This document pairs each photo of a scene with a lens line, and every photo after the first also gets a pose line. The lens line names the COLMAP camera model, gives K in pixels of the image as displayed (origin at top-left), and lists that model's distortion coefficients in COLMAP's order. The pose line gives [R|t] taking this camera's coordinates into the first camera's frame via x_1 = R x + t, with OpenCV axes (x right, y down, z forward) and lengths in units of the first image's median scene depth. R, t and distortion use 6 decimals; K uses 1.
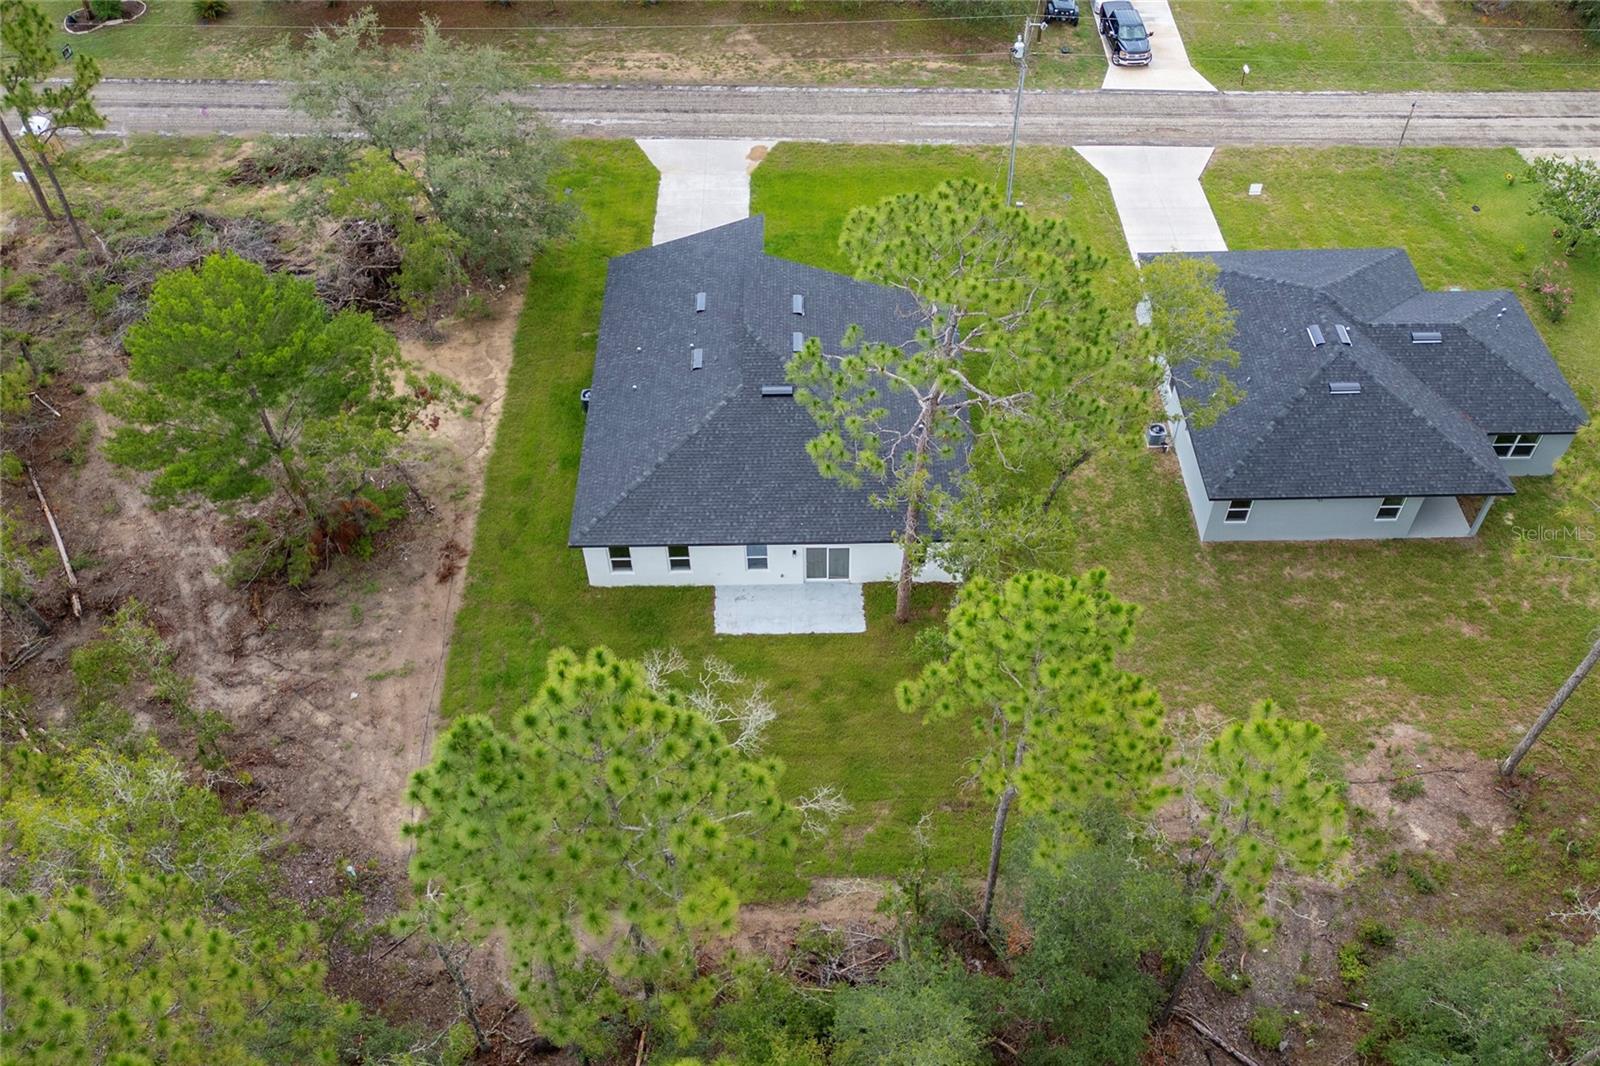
lens RADIAL K [[1319.3, 0, 807.5], [0, 1319.3, 524.5], [0, 0, 1]] dist [0.060222, -0.008161]
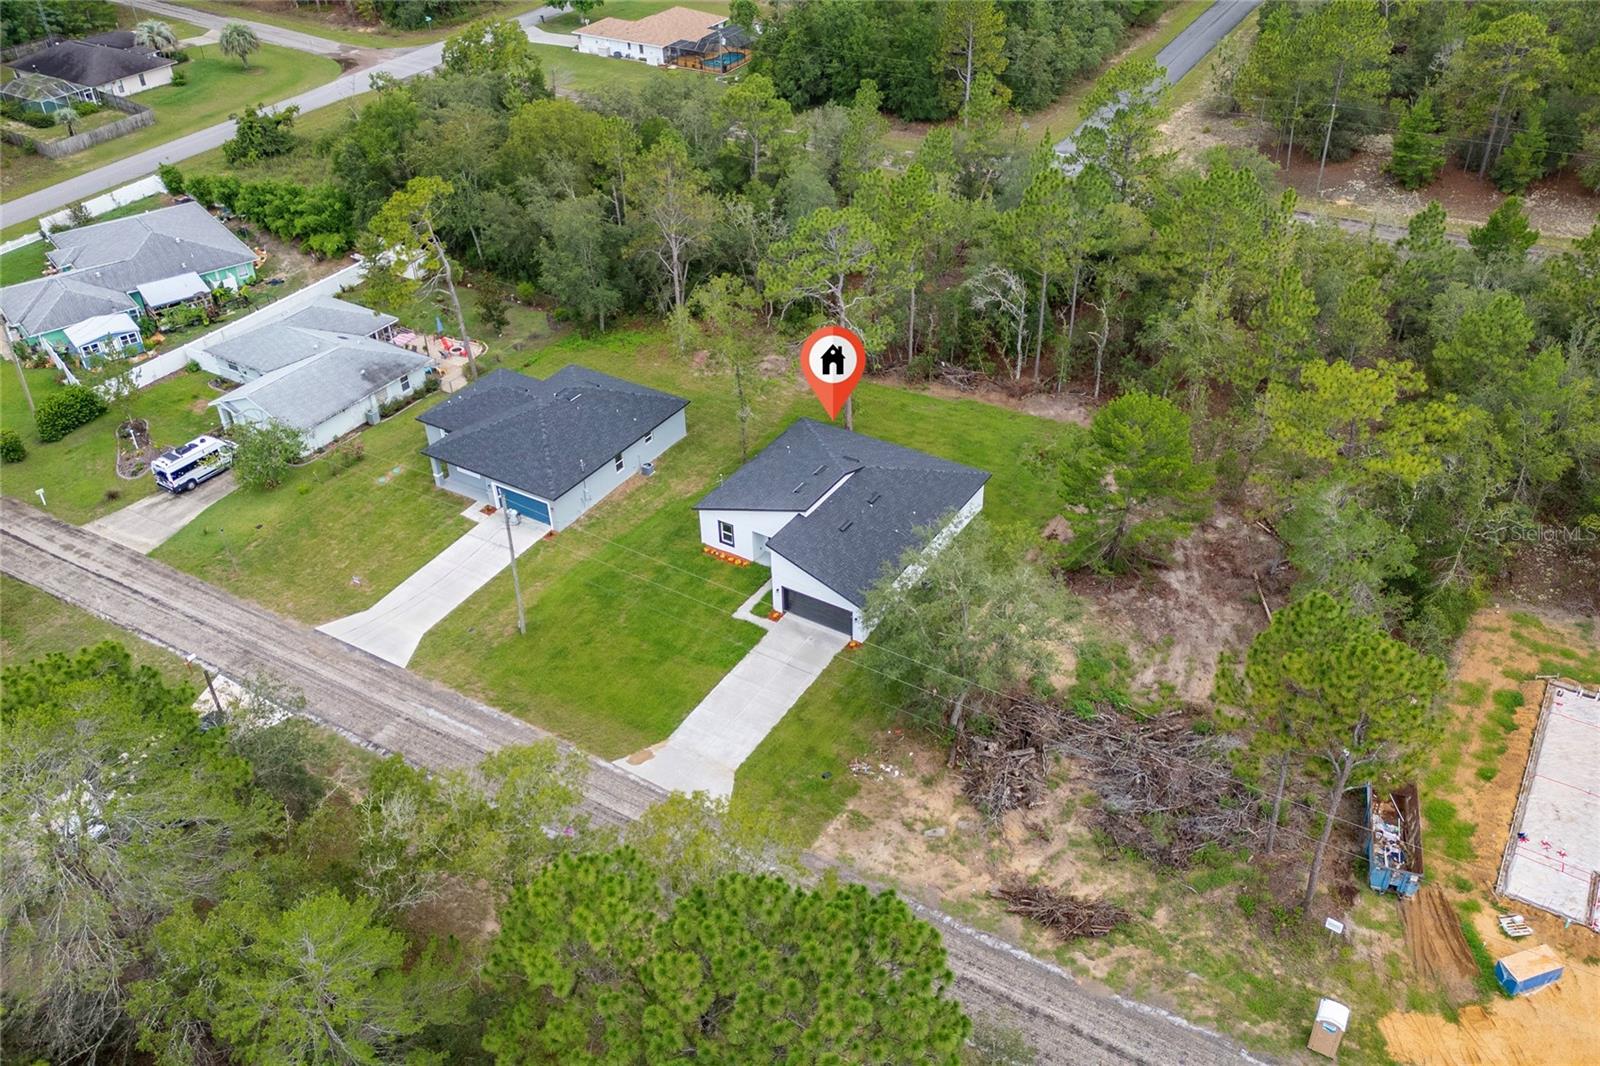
lens RADIAL K [[1355.4, 0, 855.7], [0, 1355.4, 536.8], [0, 0, 1]] dist [0.041346, -0.002712]
pose [[-0.855993, -0.300972, 0.420347, -0.793246], [0.385268, 0.170810, 0.906859, -1.666372], [-0.344739, 0.938211, -0.030257, 1.135418]]
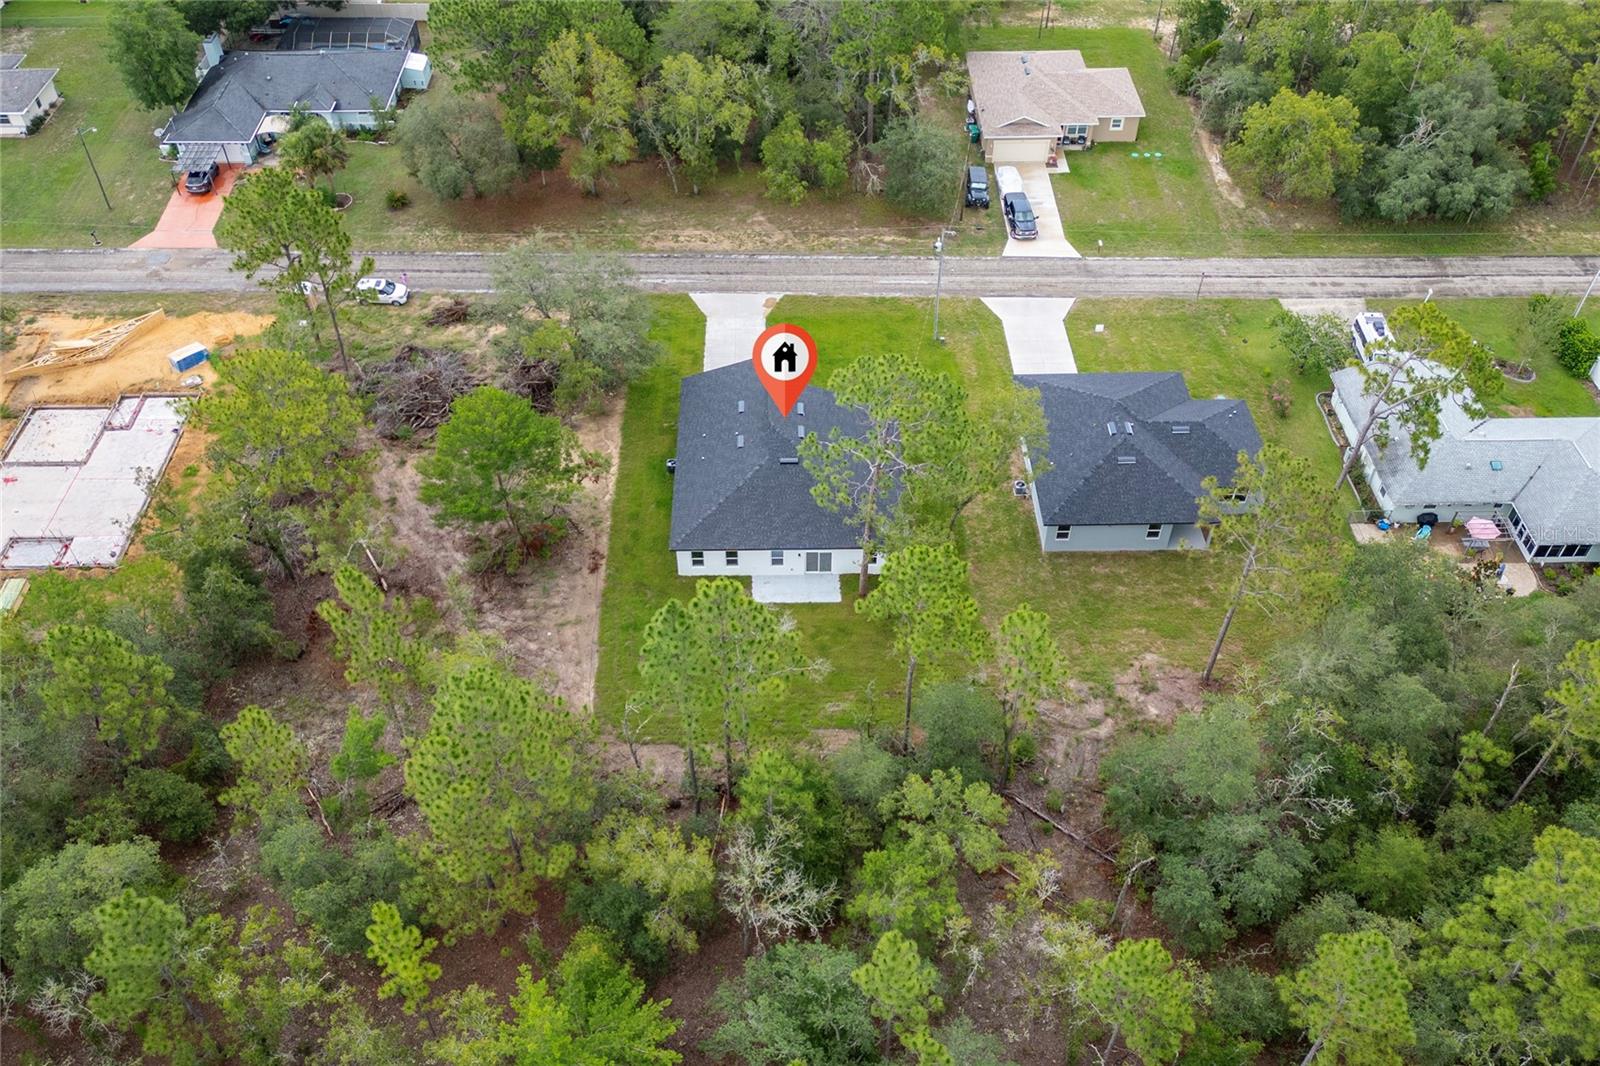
lens RADIAL K [[1286.6, 0, 761.1], [0, 1286.6, 530.3], [0, 0, 1]] dist [0.110951, -0.000405]
pose [[0.999821, 0.003241, -0.018643, -0.027421], [-0.004031, 0.999089, -0.042479, 0.057448], [0.018489, 0.042546, 0.998923, -0.639078]]
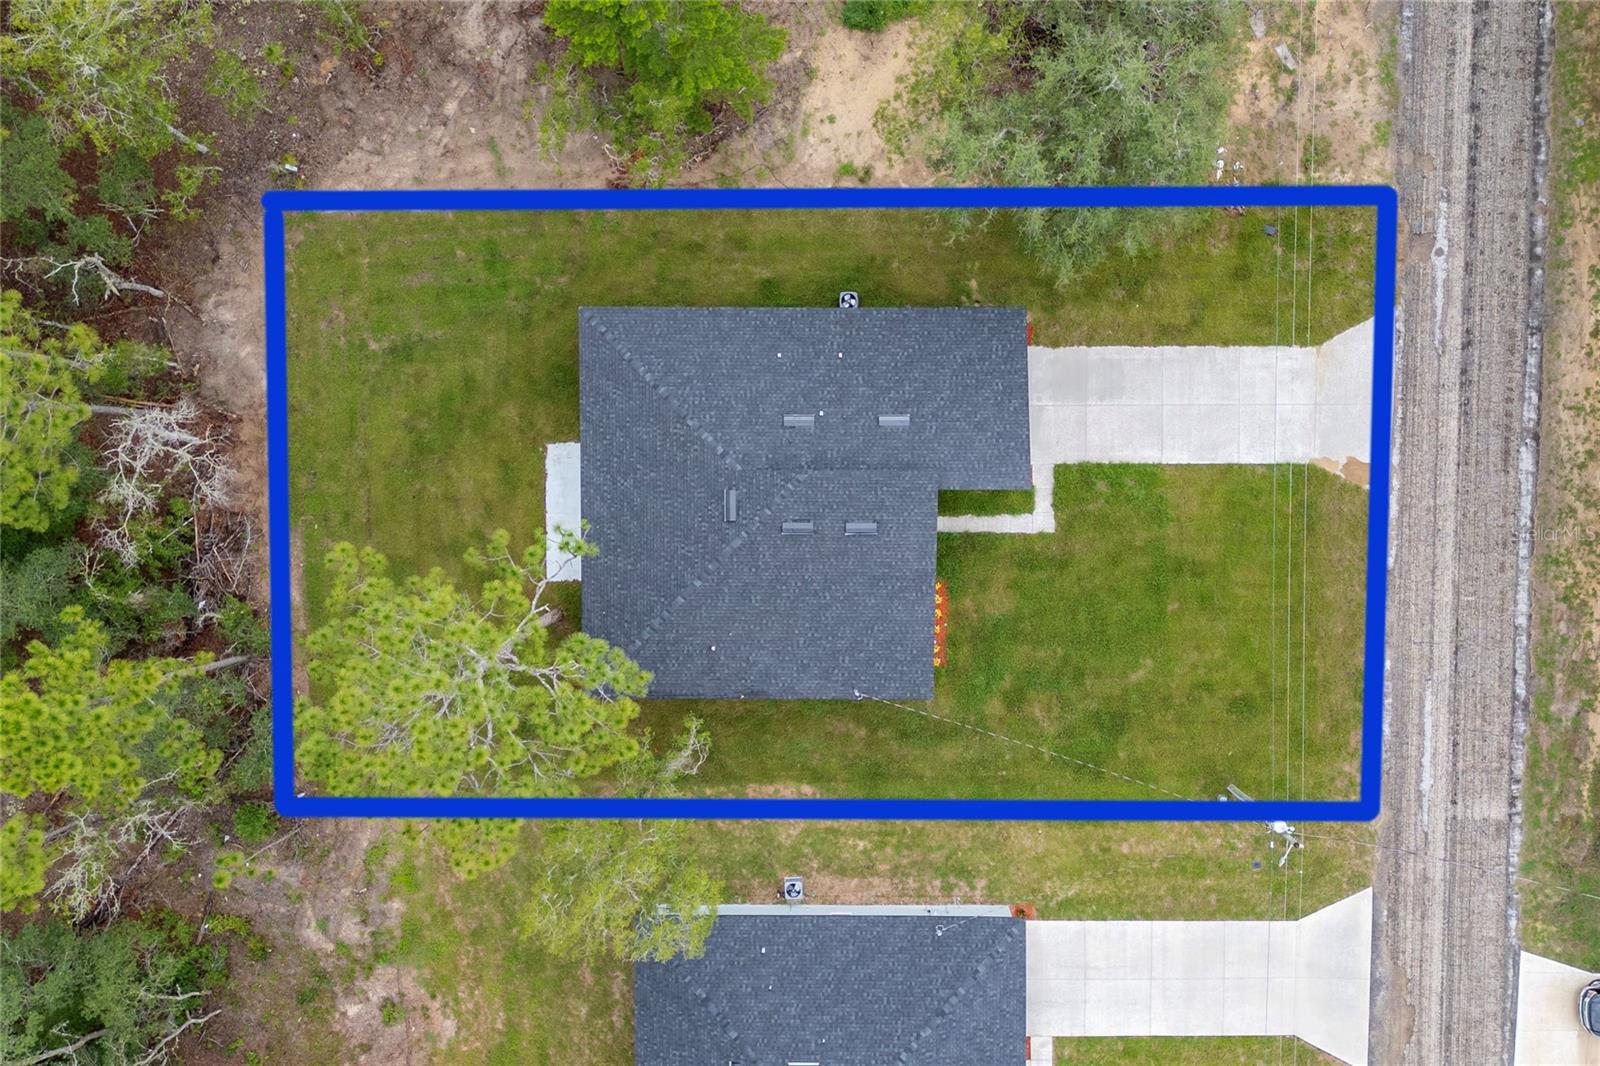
lens RADIAL K [[1319.3, 0, 807.5], [0, 1319.3, 524.5], [0, 0, 1]] dist [0.060222, -0.008161]
pose [[-0.012742, 0.999206, 0.037760, -0.045577], [-0.734215, -0.034985, 0.678015, -0.788335], [0.678798, -0.019084, 0.734077, 0.319022]]
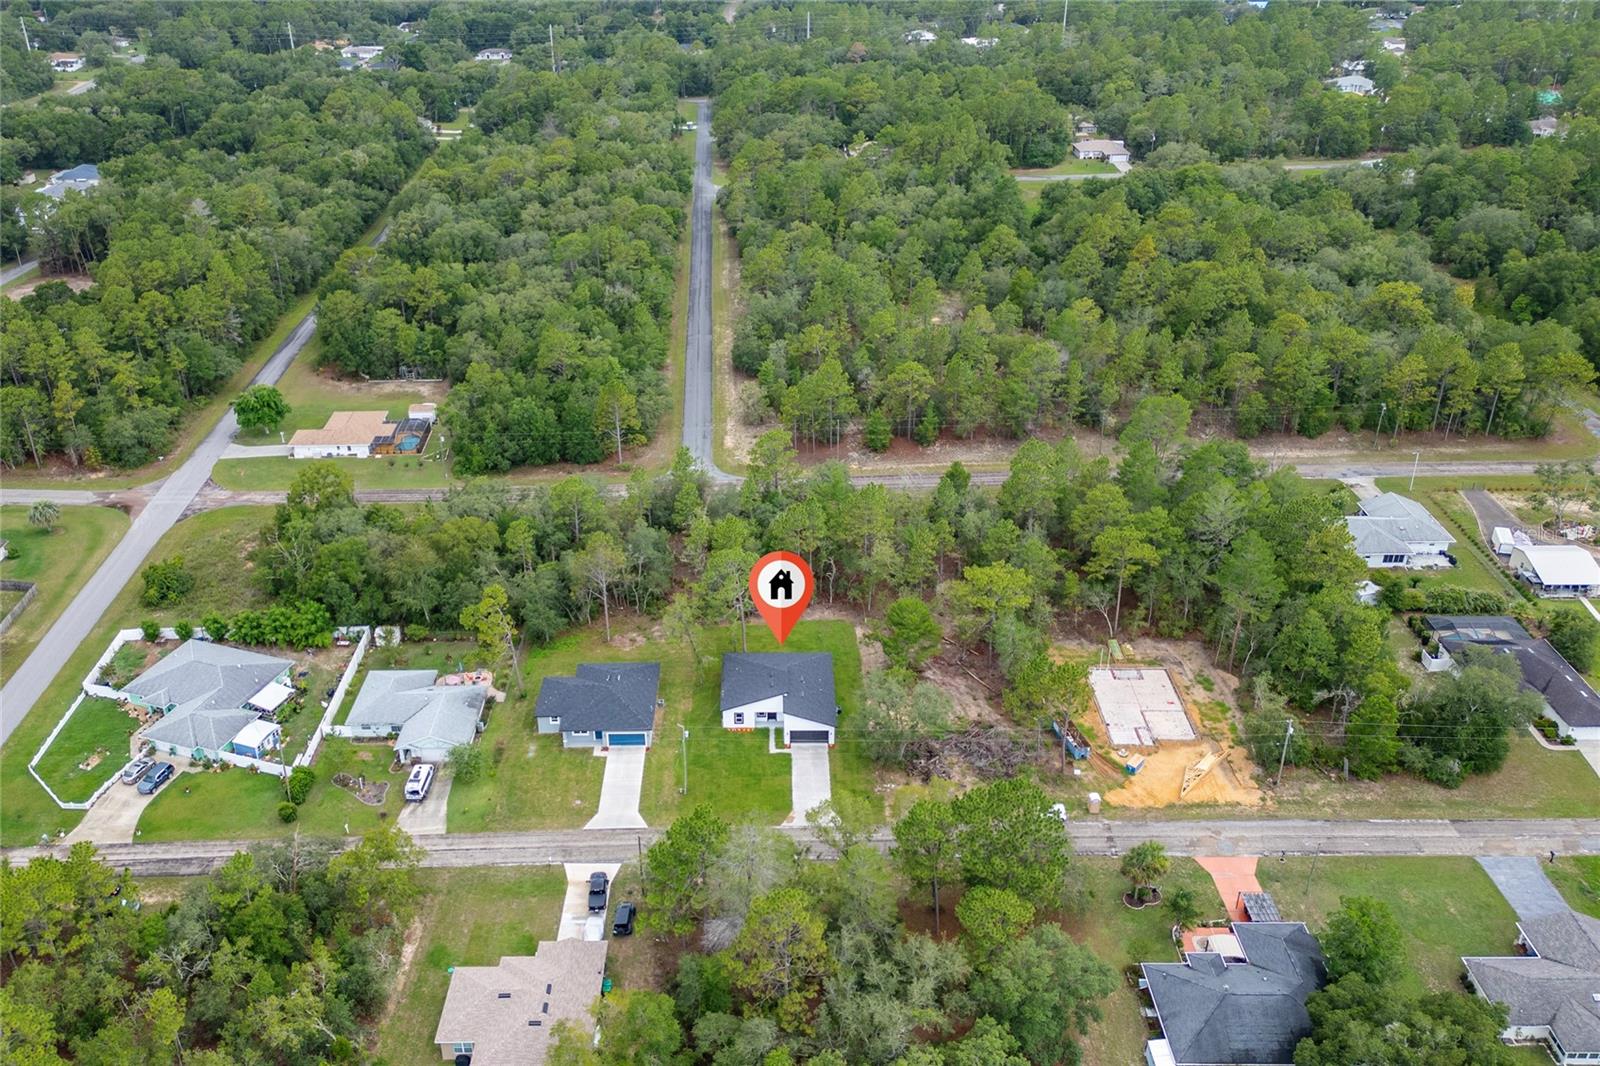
lens RADIAL K [[1319.3, 0, 807.5], [0, 1319.3, 524.5], [0, 0, 1]] dist [0.060222, -0.008161]
pose [[-0.999561, -0.007129, -0.028742, 0.001396], [-0.029613, 0.239492, 0.970447, -3.567832], [-0.000035, 0.970872, -0.239598, 1.464409]]
